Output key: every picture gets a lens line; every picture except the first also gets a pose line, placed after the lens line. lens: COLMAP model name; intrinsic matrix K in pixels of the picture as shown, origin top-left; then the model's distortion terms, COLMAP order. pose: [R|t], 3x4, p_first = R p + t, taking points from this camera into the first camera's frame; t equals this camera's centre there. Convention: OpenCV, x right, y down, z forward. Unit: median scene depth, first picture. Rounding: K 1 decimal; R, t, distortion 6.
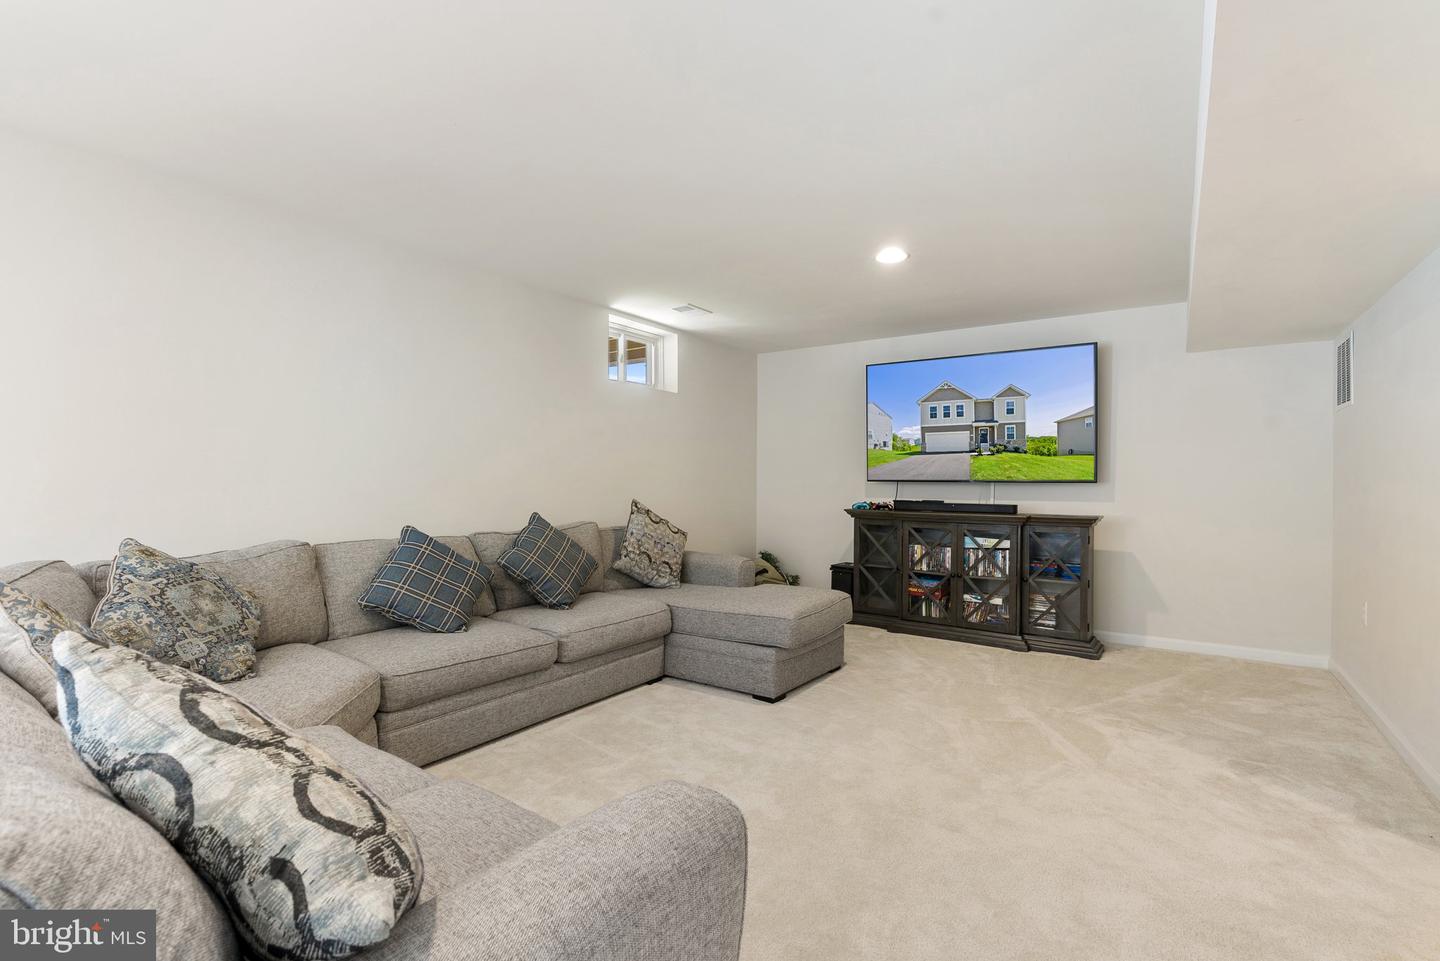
lens RADIAL K [[658.2, 0, 711.3], [0, 658.2, 477.7], [0, 0, 1]] dist [0.002616, 0.000165]
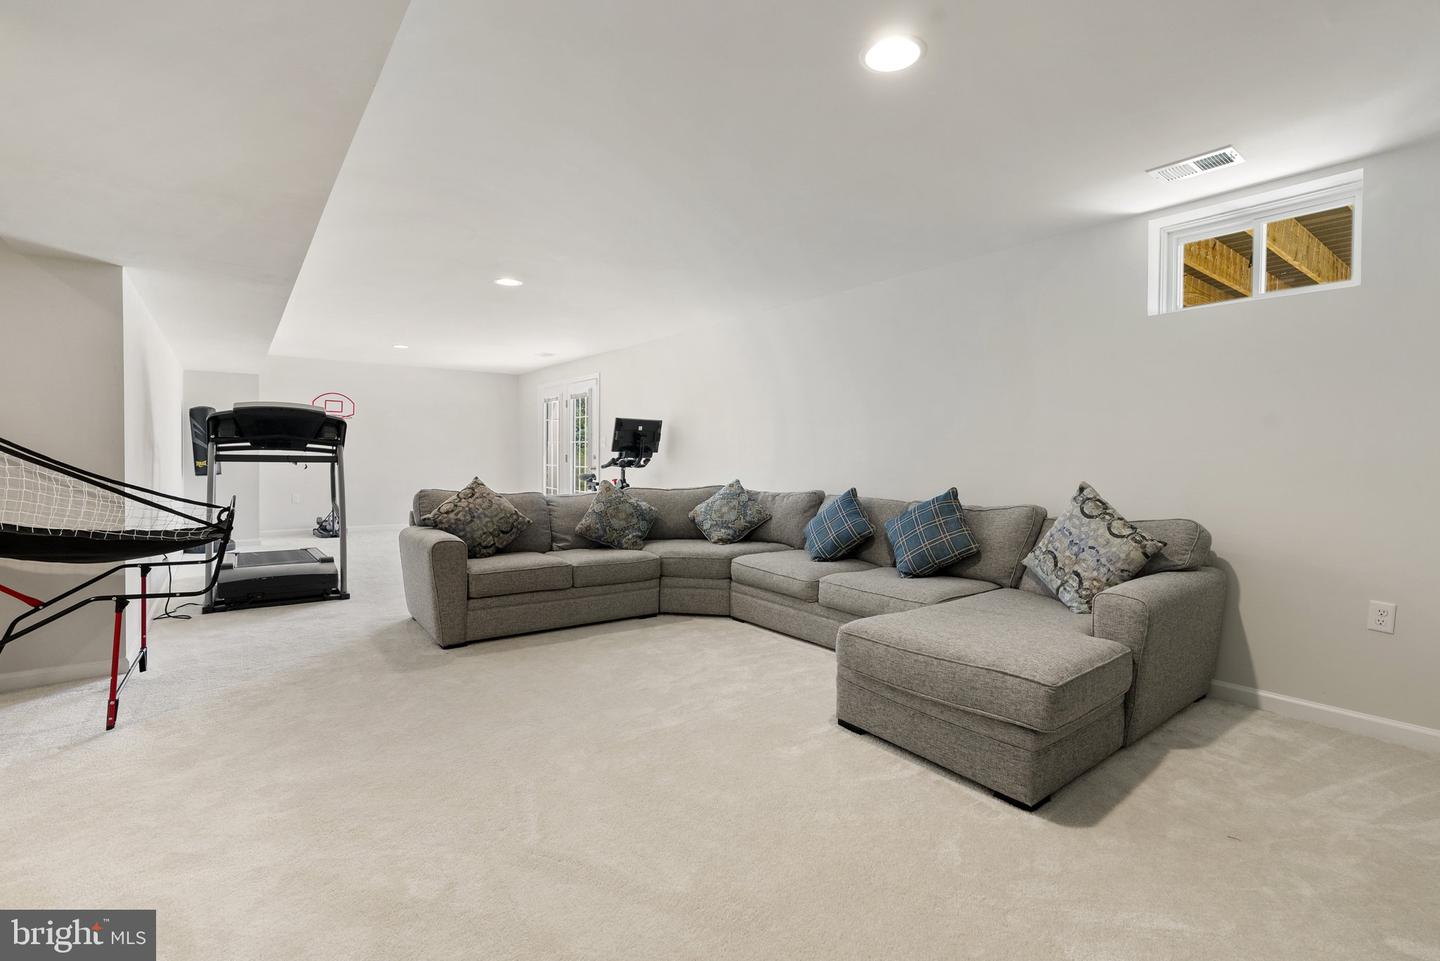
lens RADIAL K [[658.2, 0, 732.3], [0, 658.2, 467.1], [0, 0, 1]] dist [0.002616, 0.000165]
pose [[-0.289055, 0.011379, -0.957245, 0.583122], [-0.005306, 0.999895, 0.013489, 0.006875], [0.957298, 0.008978, -0.288964, 0.704249]]
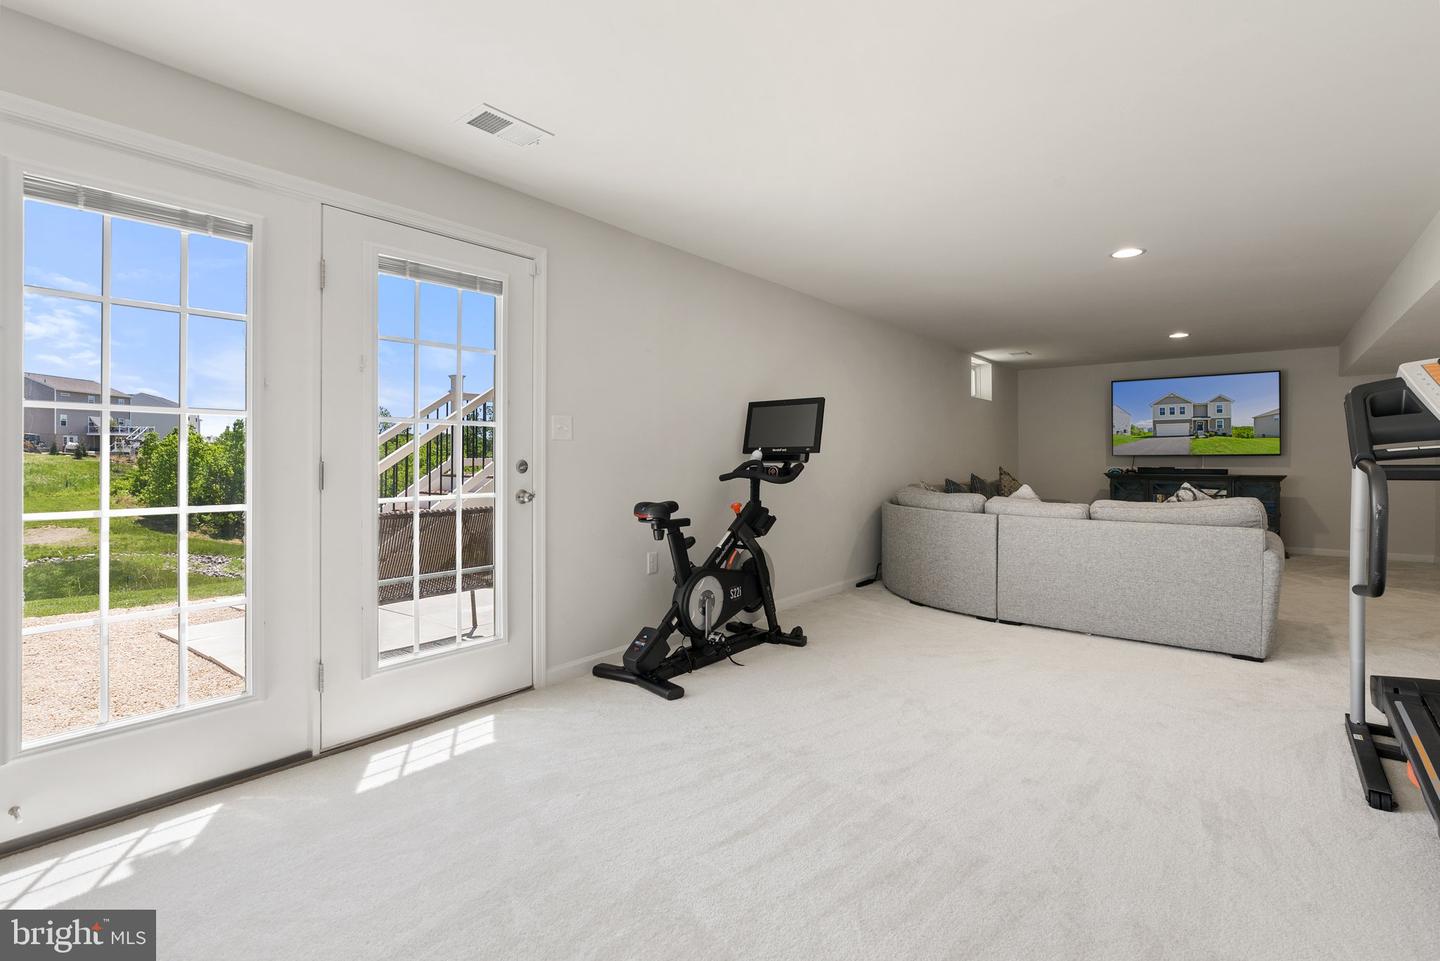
lens RADIAL K [[658.2, 0, 693.6], [0, 658.2, 459.3], [0, 0, 1]] dist [0.002616, 0.000165]
pose [[0.996250, -0.007186, -0.086222, -0.707504], [0.007732, 0.999952, 0.005998, -0.002333], [0.086174, -0.006642, 0.996258, -0.735168]]
